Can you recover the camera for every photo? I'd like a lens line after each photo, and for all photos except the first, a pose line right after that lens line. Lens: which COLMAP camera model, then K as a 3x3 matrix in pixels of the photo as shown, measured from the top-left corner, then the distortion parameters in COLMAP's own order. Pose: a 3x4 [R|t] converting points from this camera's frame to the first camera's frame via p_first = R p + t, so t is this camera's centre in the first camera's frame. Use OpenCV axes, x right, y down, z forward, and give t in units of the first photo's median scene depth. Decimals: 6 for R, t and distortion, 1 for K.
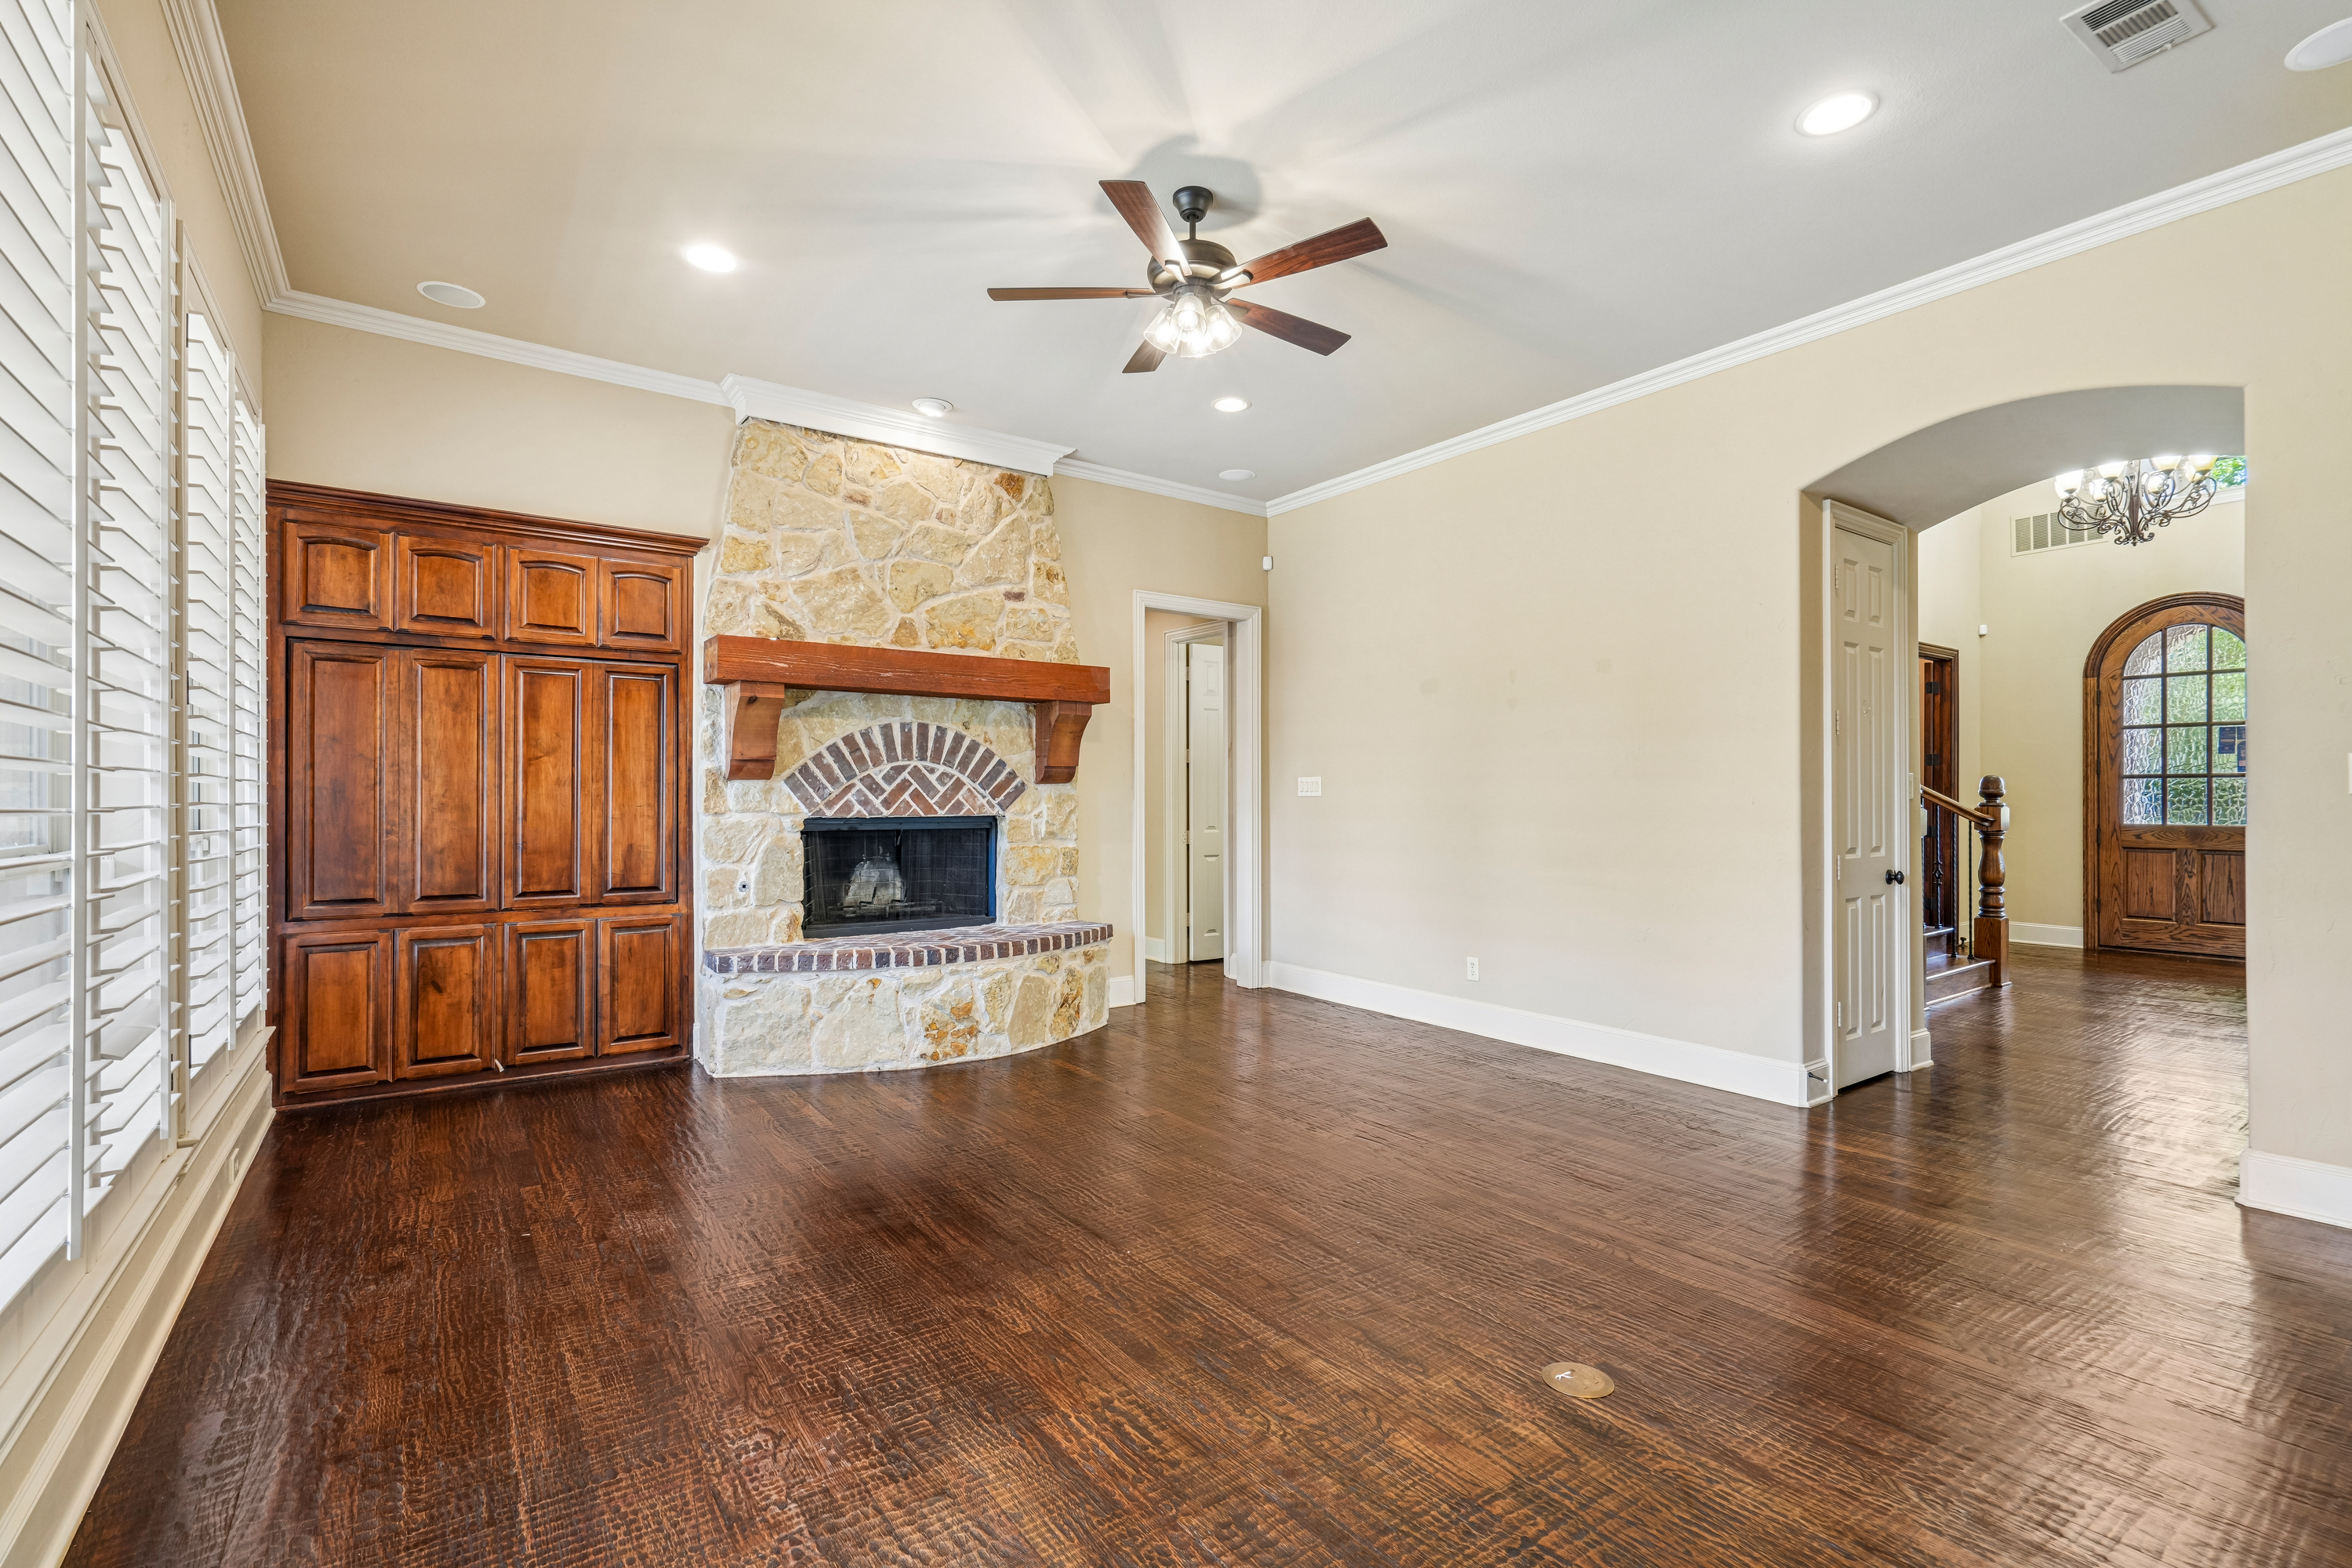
lens RADIAL K [[1062.6, 0, 1184.0], [0, 1062.6, 795.7], [0, 0, 1]] dist [-0.002341, 0.000926]
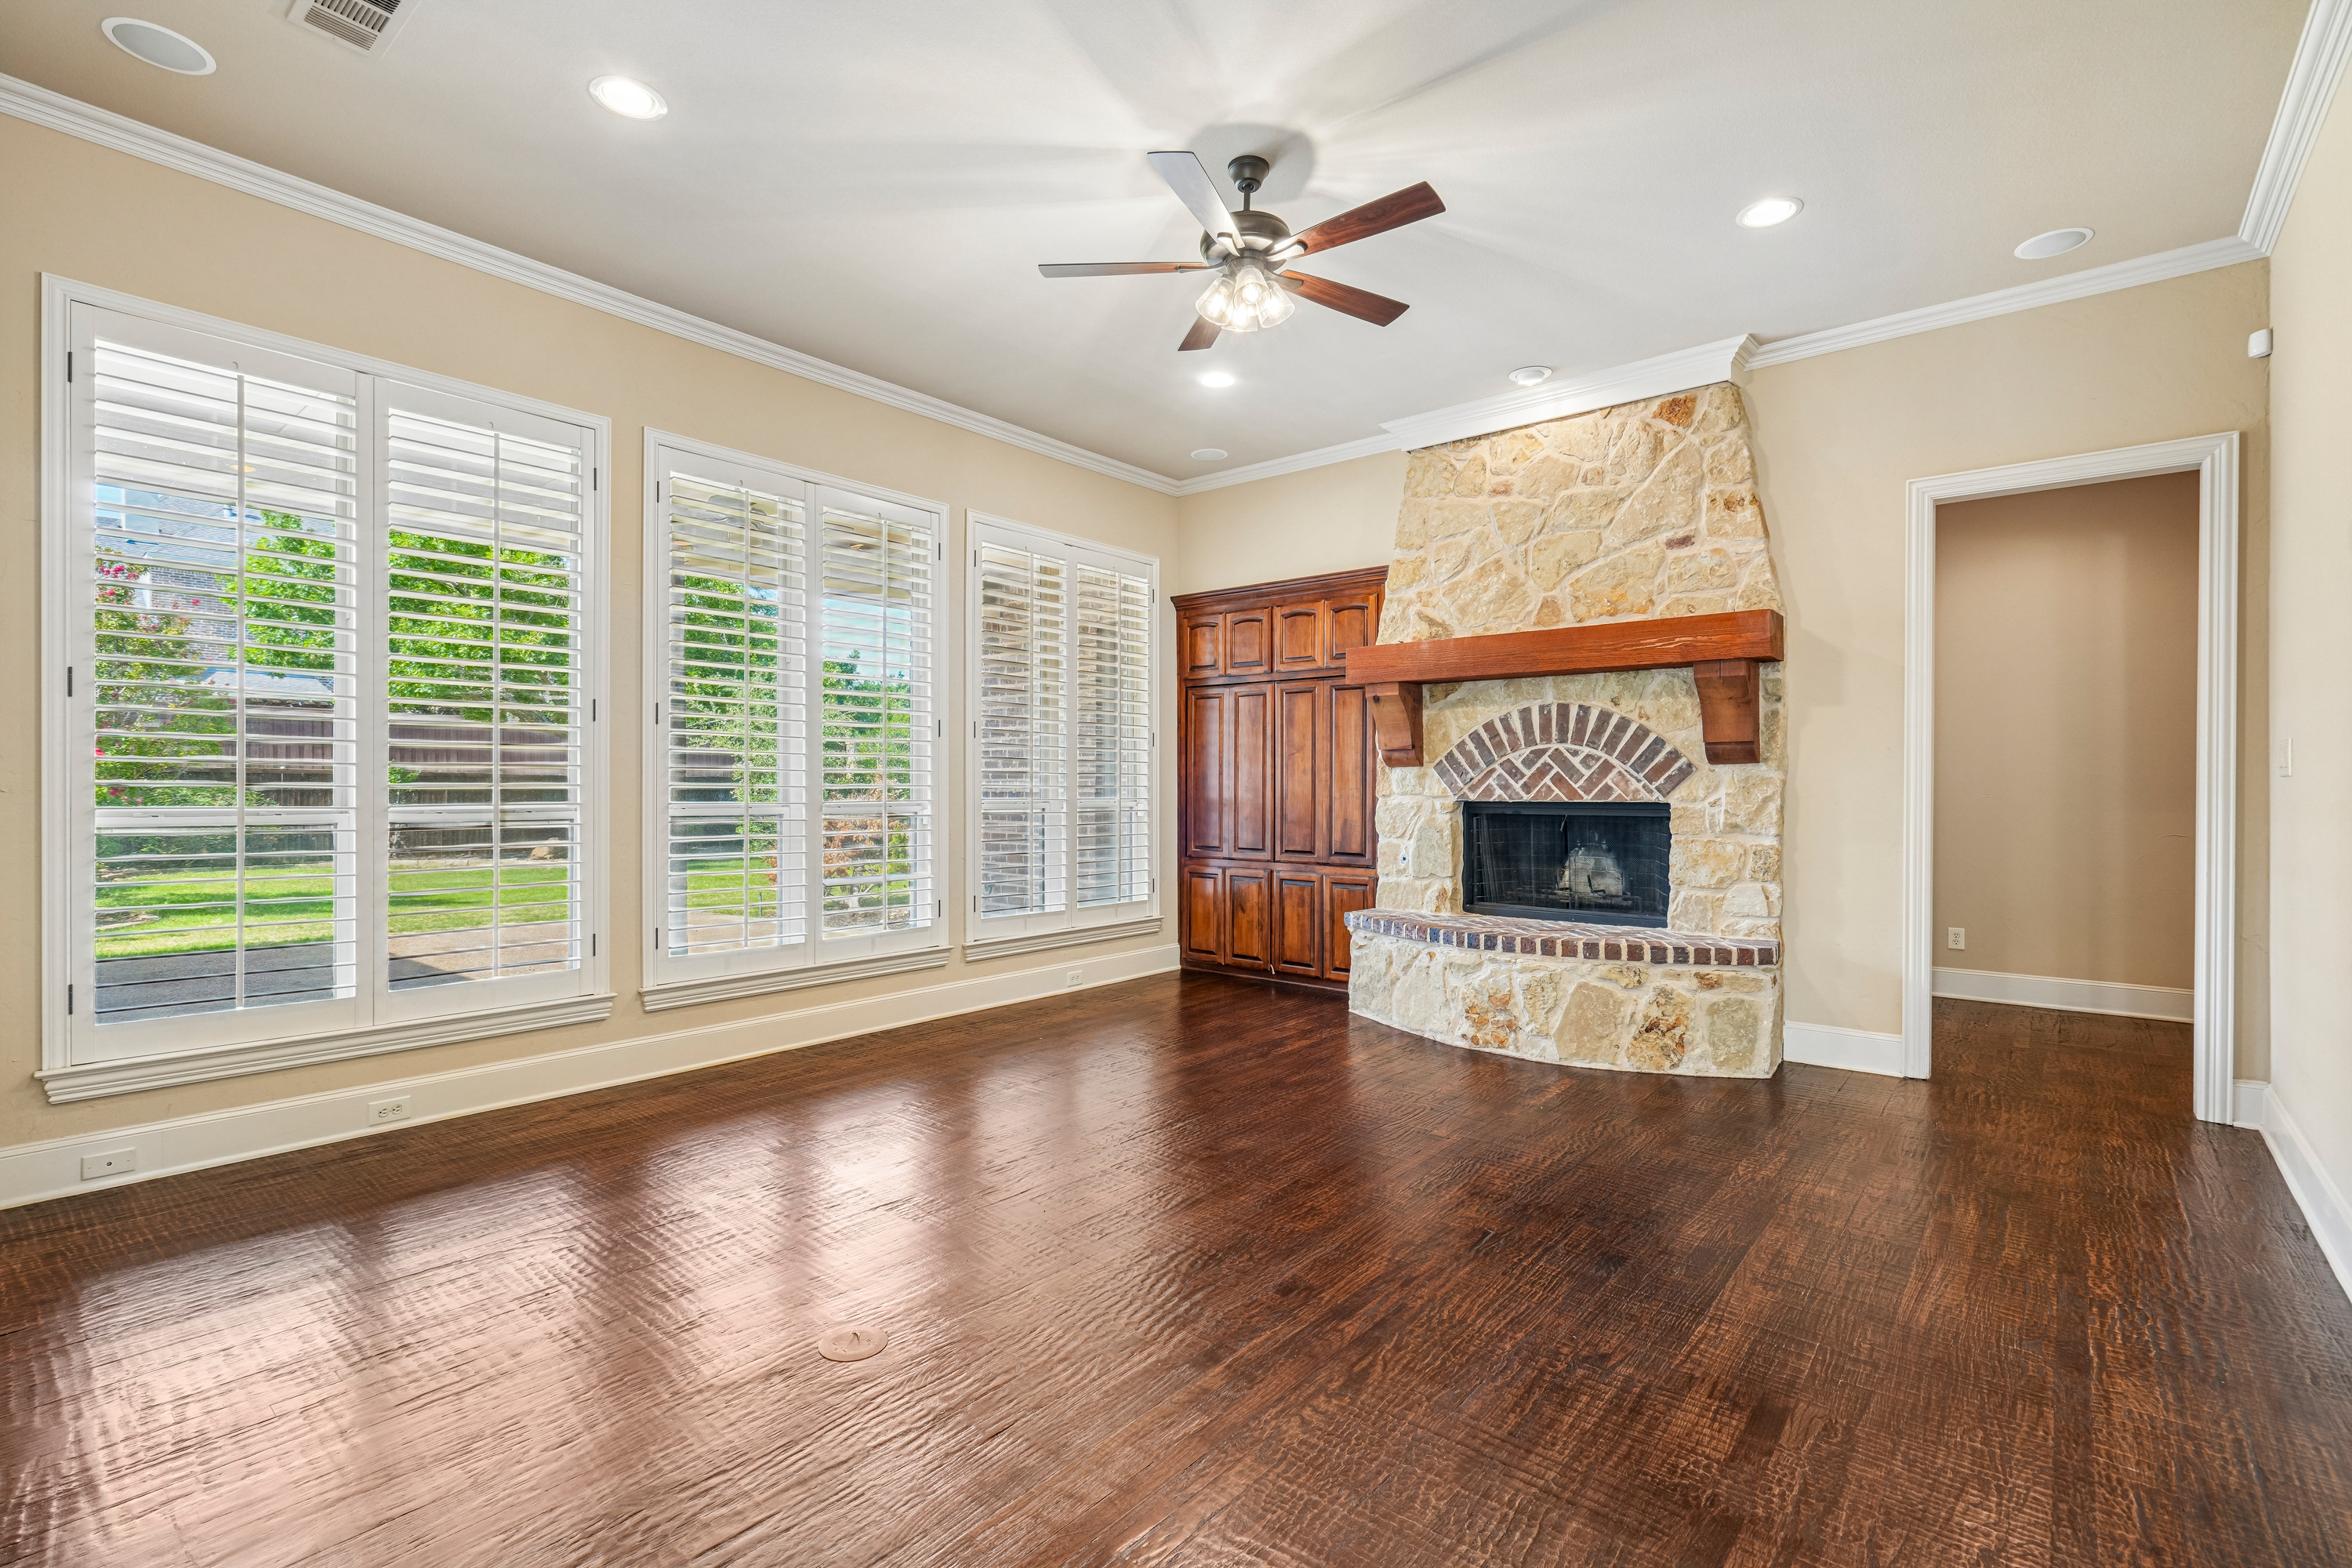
lens RADIAL K [[1062.6, 0, 1186.3], [0, 1062.6, 795.6], [0, 0, 1]] dist [-0.002341, 0.000926]
pose [[0.256479, 0.007598, -0.966520, 0.600740], [0.002560, 0.999960, 0.008540, 0.005297], [0.966546, -0.004665, 0.256450, 0.438214]]
